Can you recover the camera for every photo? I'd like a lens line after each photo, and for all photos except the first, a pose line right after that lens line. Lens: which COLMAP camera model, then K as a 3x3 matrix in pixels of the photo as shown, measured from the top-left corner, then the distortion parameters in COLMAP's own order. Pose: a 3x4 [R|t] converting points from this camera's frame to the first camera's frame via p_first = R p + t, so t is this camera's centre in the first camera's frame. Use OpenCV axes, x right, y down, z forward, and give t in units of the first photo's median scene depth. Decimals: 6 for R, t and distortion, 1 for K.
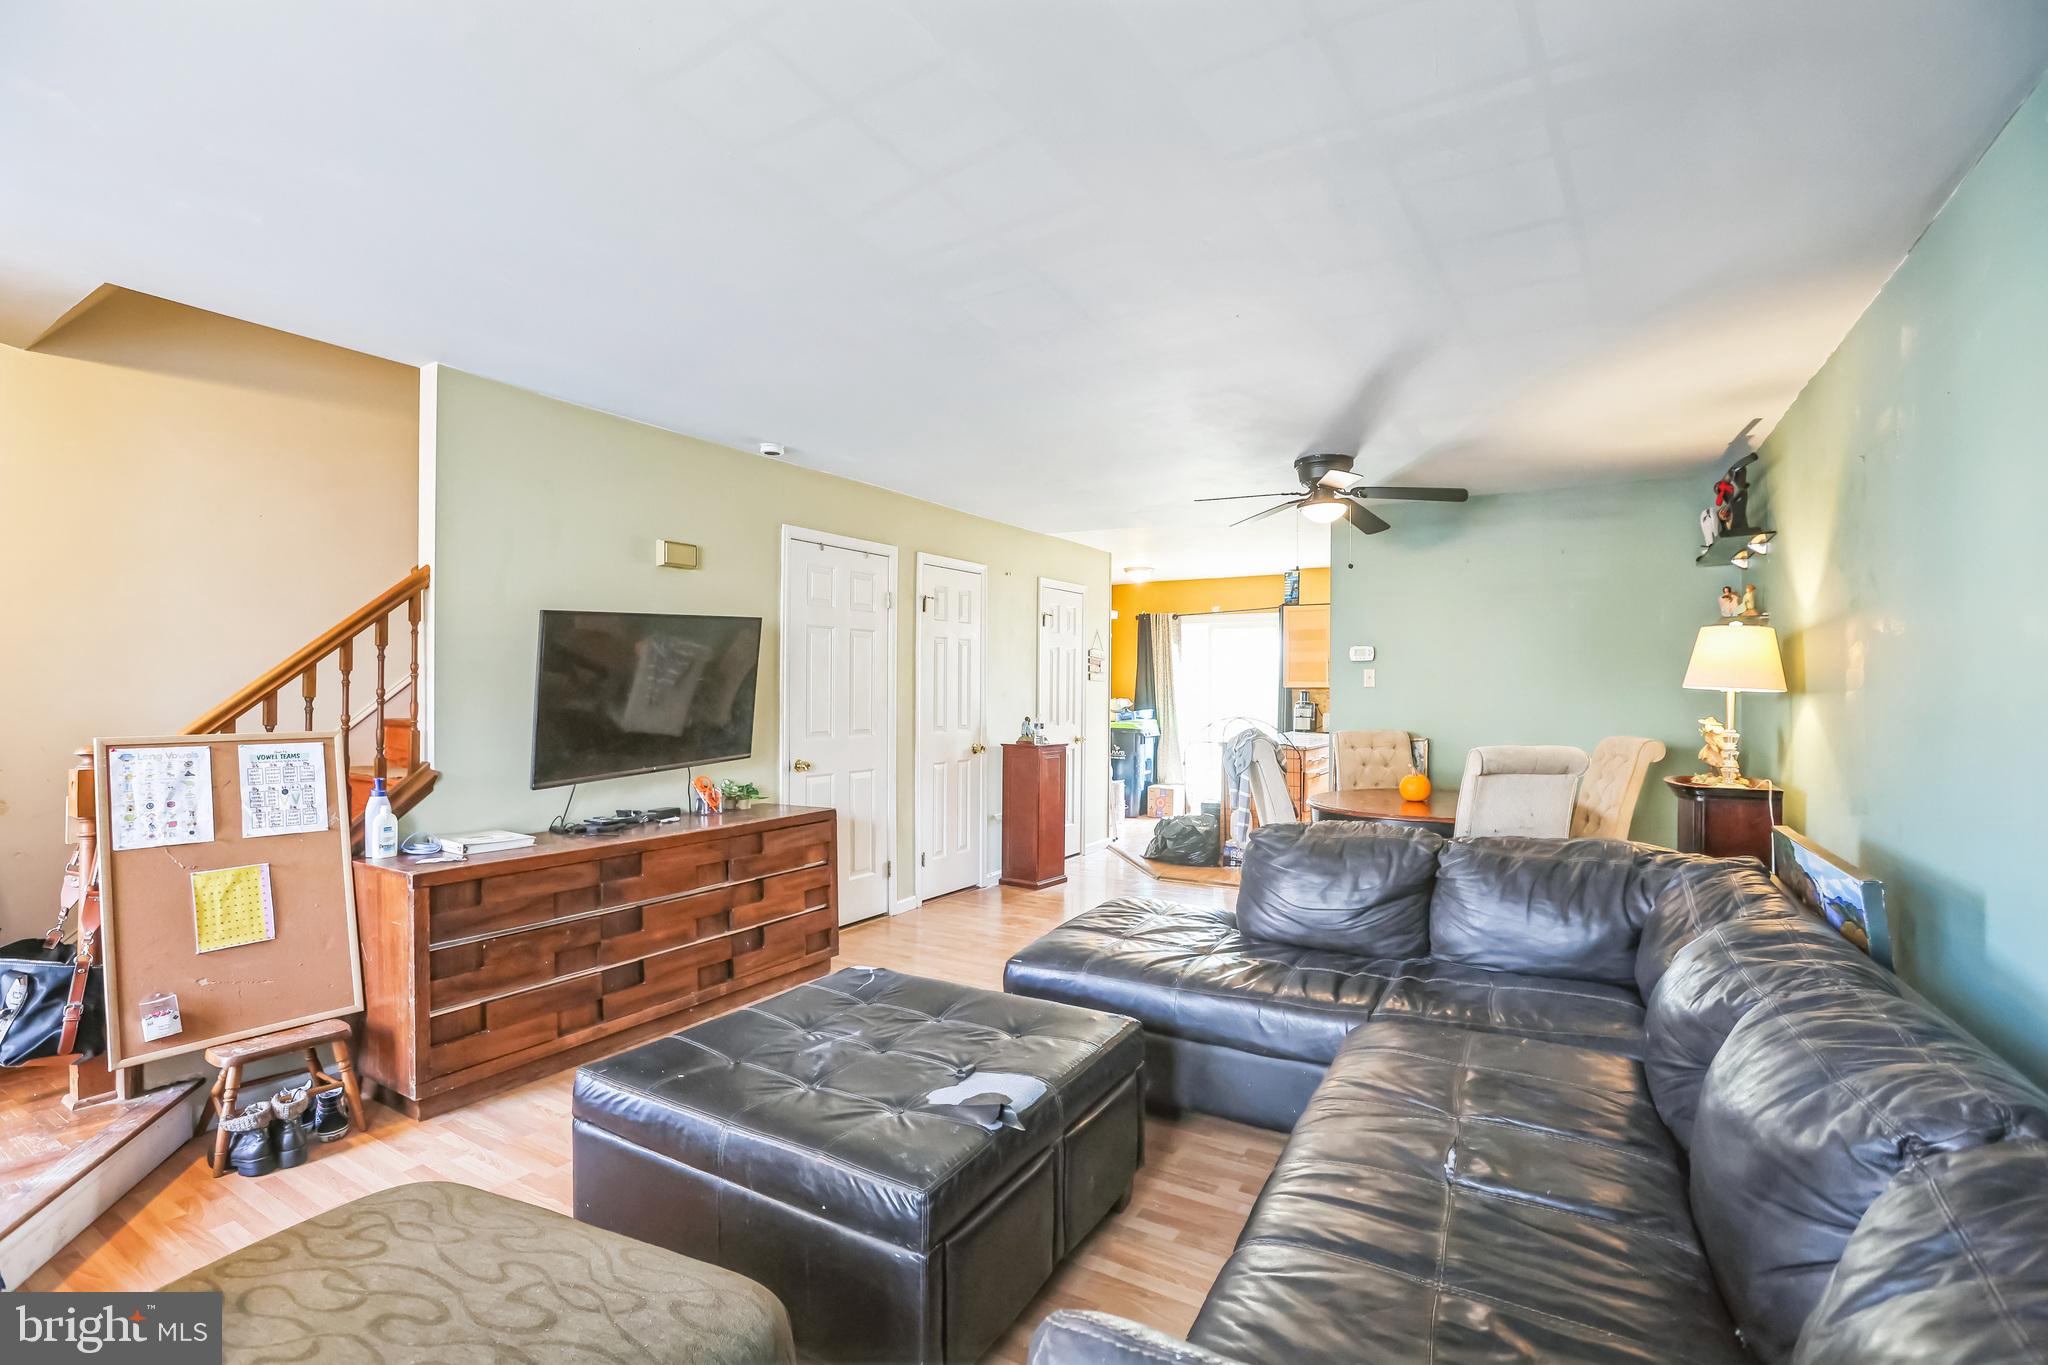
lens RADIAL K [[921.4, 0, 1024.0], [0, 921.4, 682.5], [0, 0, 1]] dist [-0.031560, 0.000217]
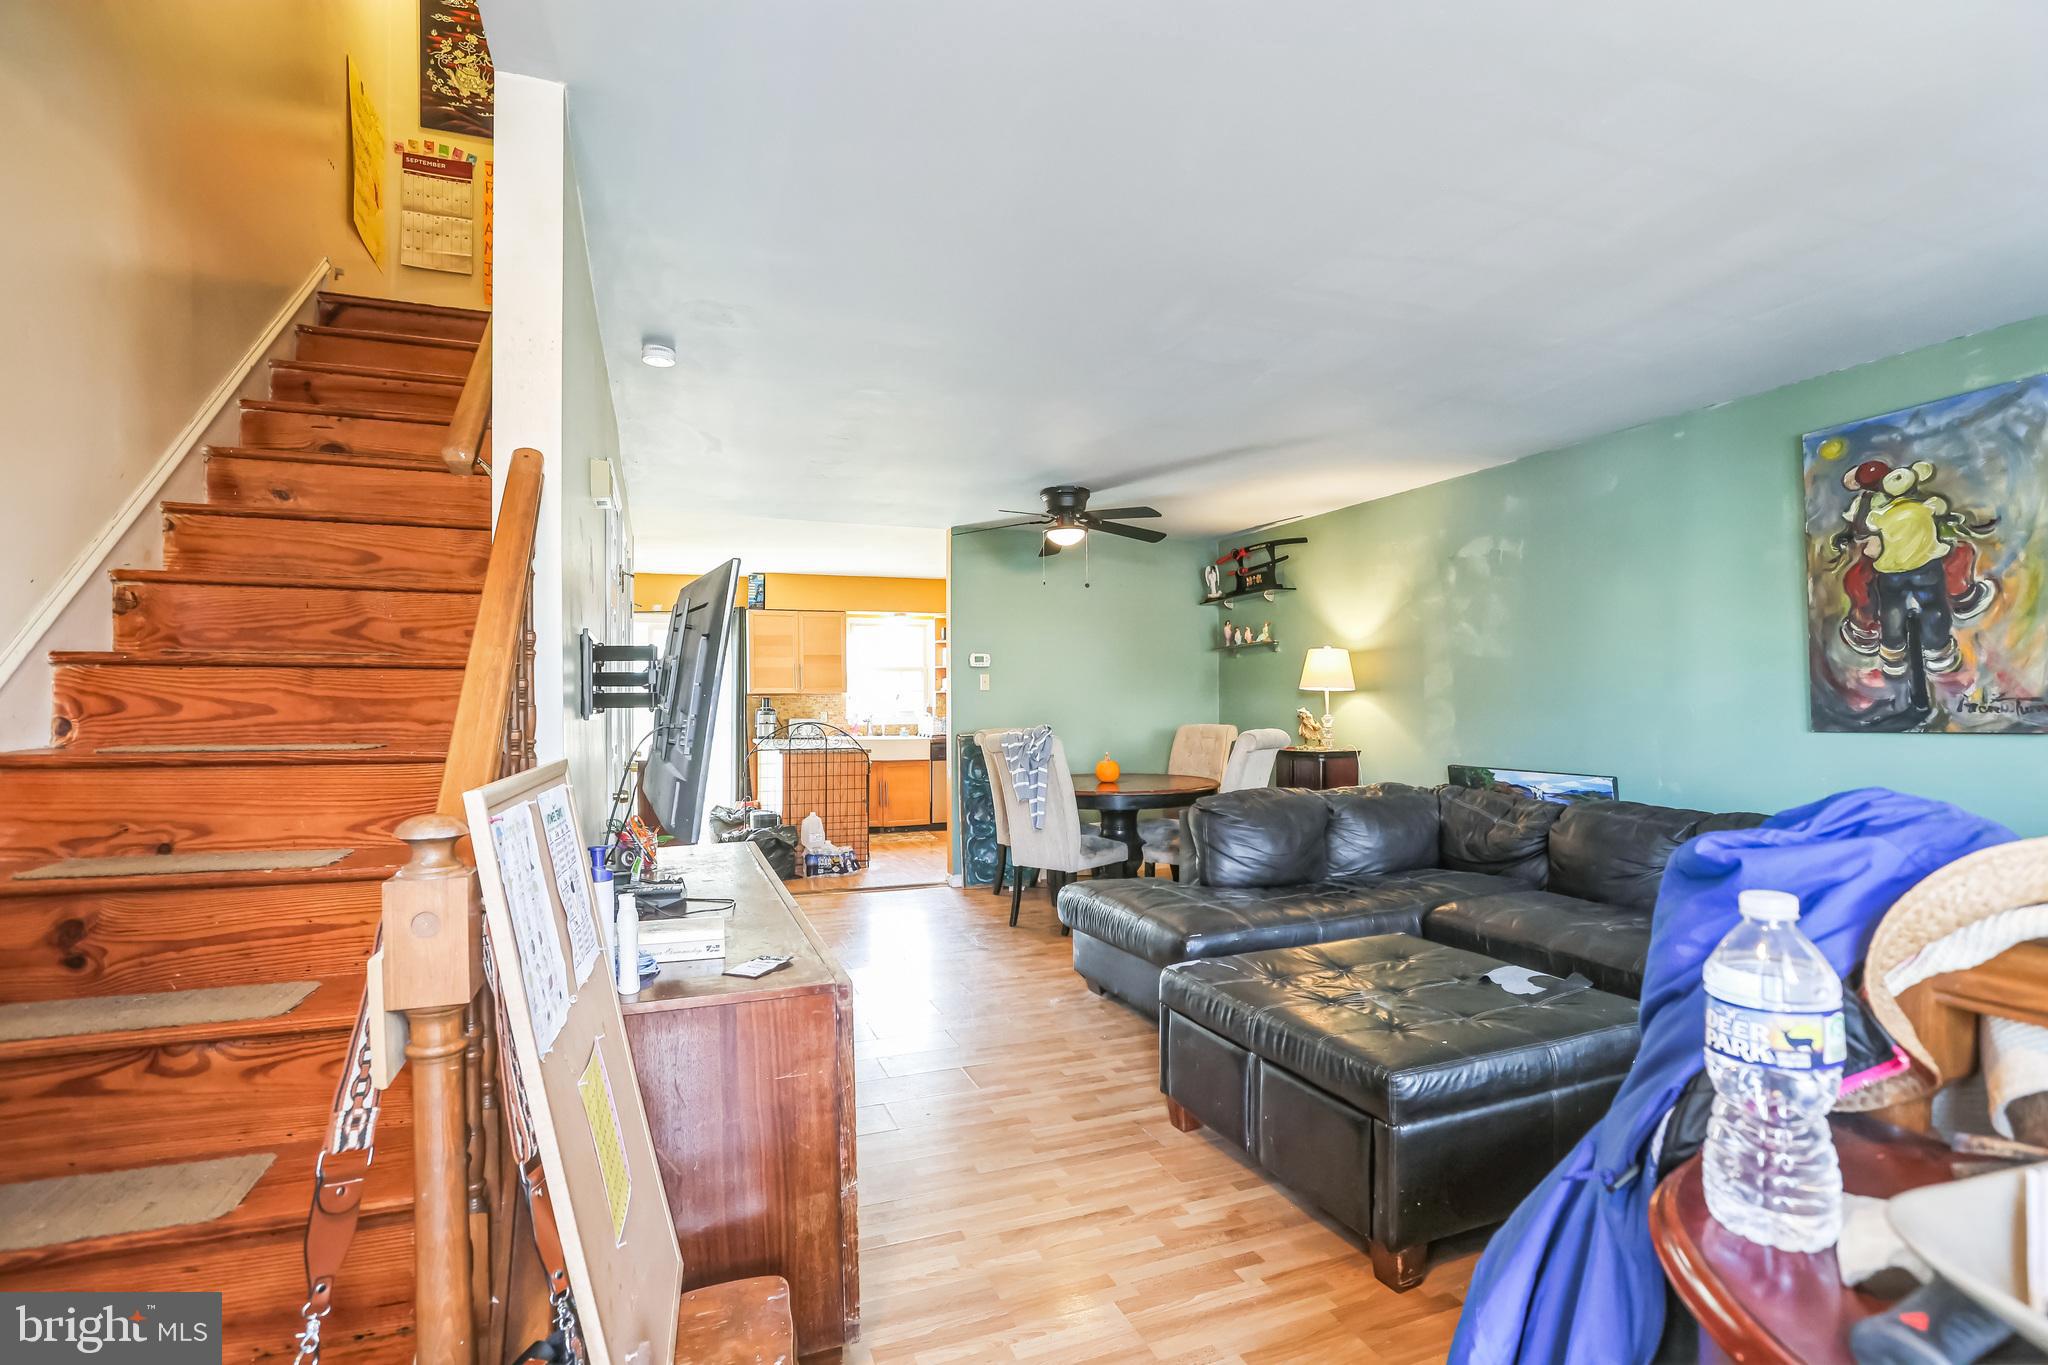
lens RADIAL K [[948.6, 0, 1039.9], [0, 948.6, 709.1], [0, 0, 1]] dist [-0.027714, 0.007821]
pose [[0.610167, -0.014800, 0.792135, -0.698898], [0.002577, 0.999857, 0.016696, 0.011770], [-0.792269, -0.008146, 0.610118, 0.325211]]
